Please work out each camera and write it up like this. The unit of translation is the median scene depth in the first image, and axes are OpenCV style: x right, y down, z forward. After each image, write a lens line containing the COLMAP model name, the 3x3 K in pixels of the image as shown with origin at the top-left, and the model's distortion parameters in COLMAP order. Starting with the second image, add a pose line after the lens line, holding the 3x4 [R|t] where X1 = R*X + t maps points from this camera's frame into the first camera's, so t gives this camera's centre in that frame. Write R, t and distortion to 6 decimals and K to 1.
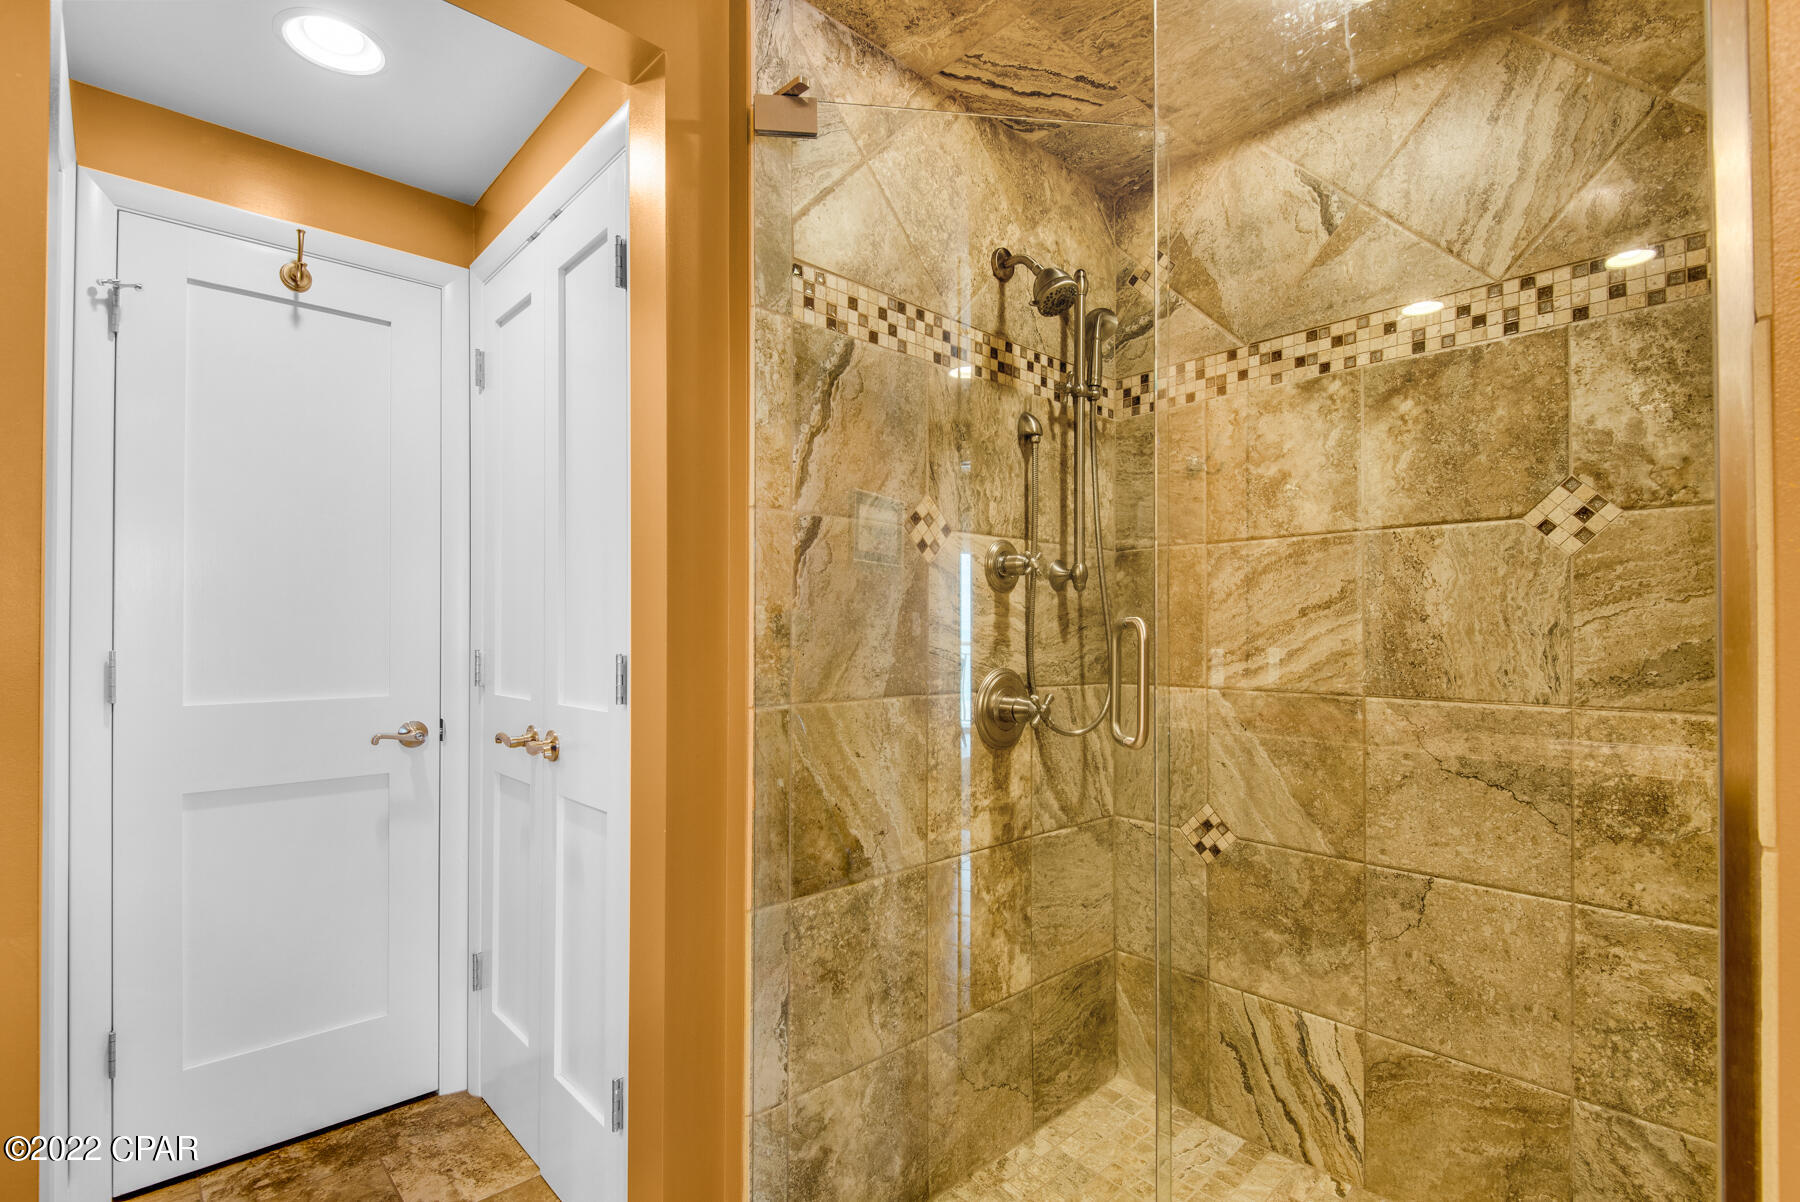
lens RADIAL K [[862.6, 0, 886.7], [0, 862.6, 623.7], [0, 0, 1]] dist [0.015132, -0.007192]
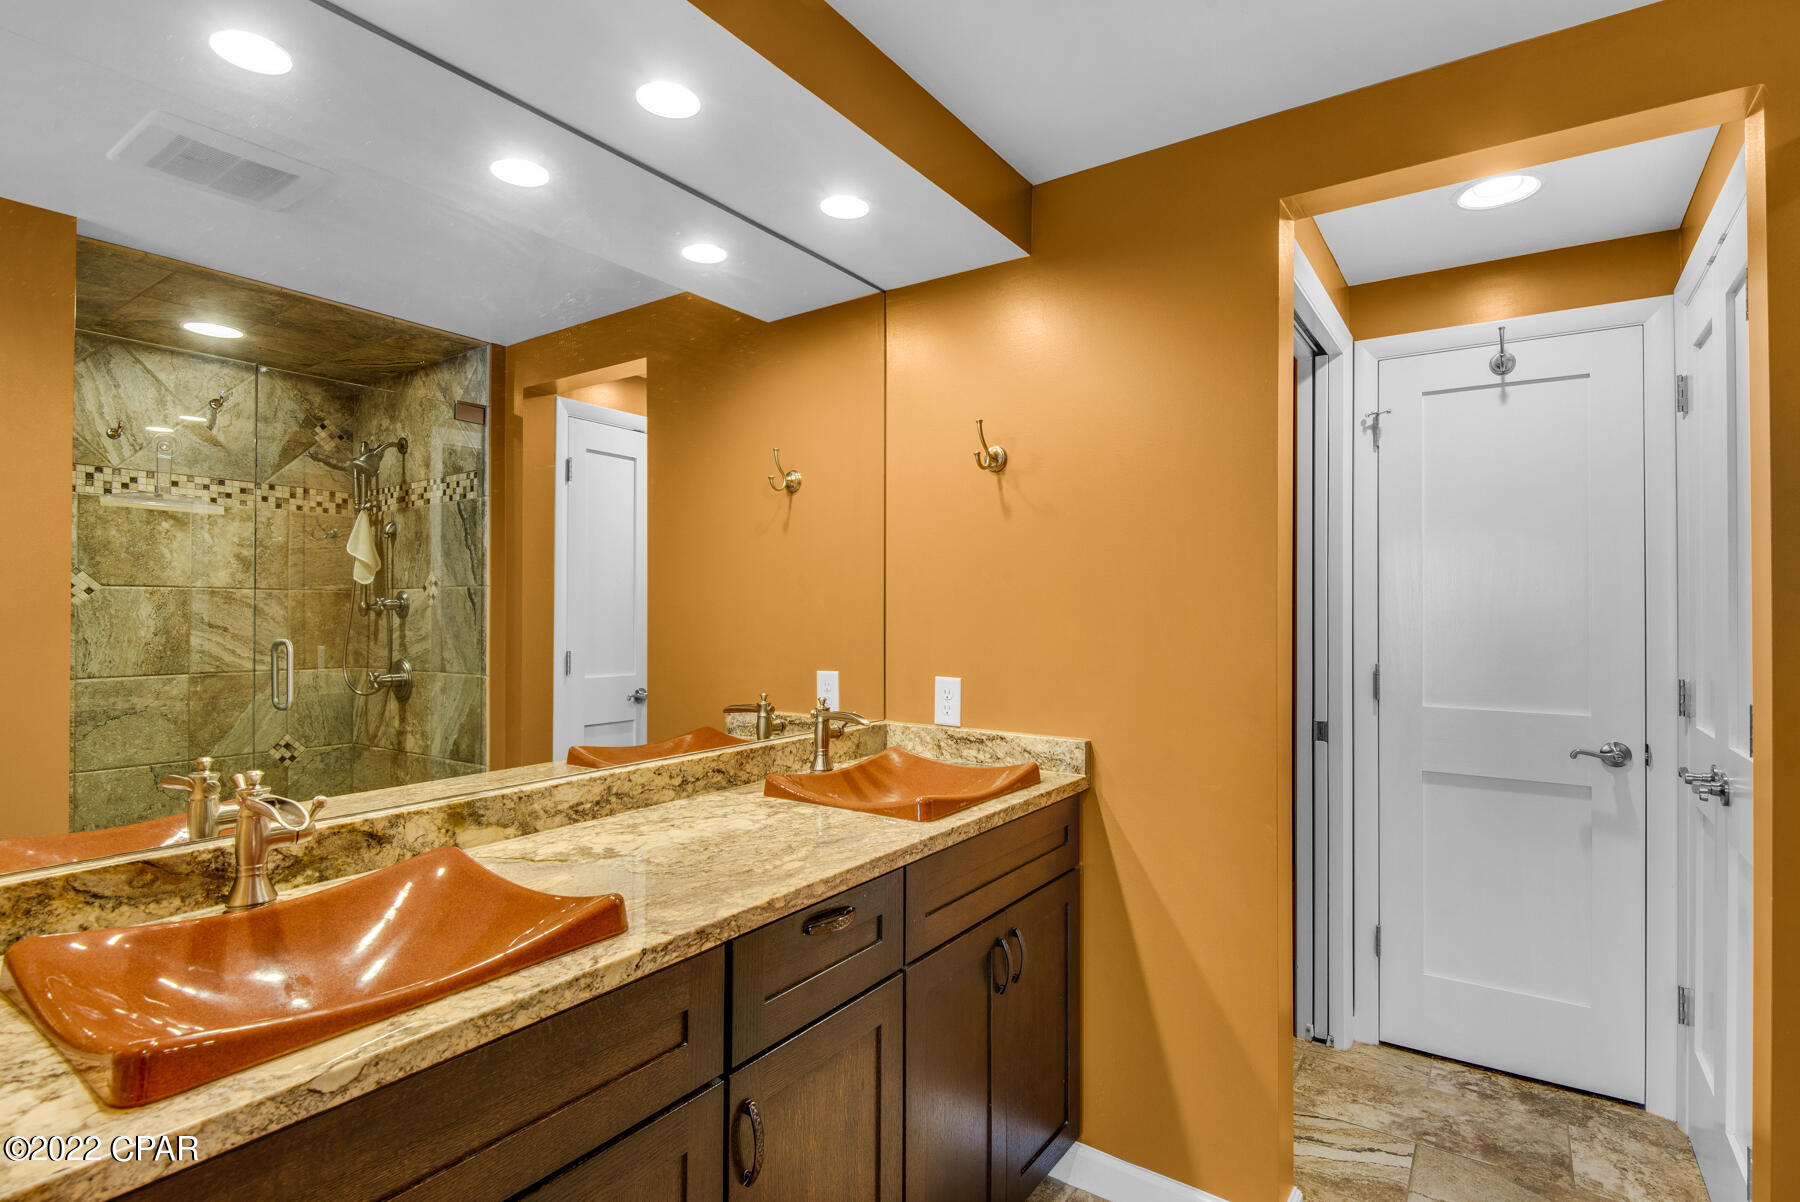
lens RADIAL K [[862.6, 0, 899.6], [0, 862.6, 607.0], [0, 0, 1]] dist [0.015132, -0.007192]
pose [[0.226459, -0.007007, -0.973996, 0.320189], [0.001362, 0.999975, -0.006877, -0.051569], [0.974020, 0.000231, 0.226463, -0.102052]]
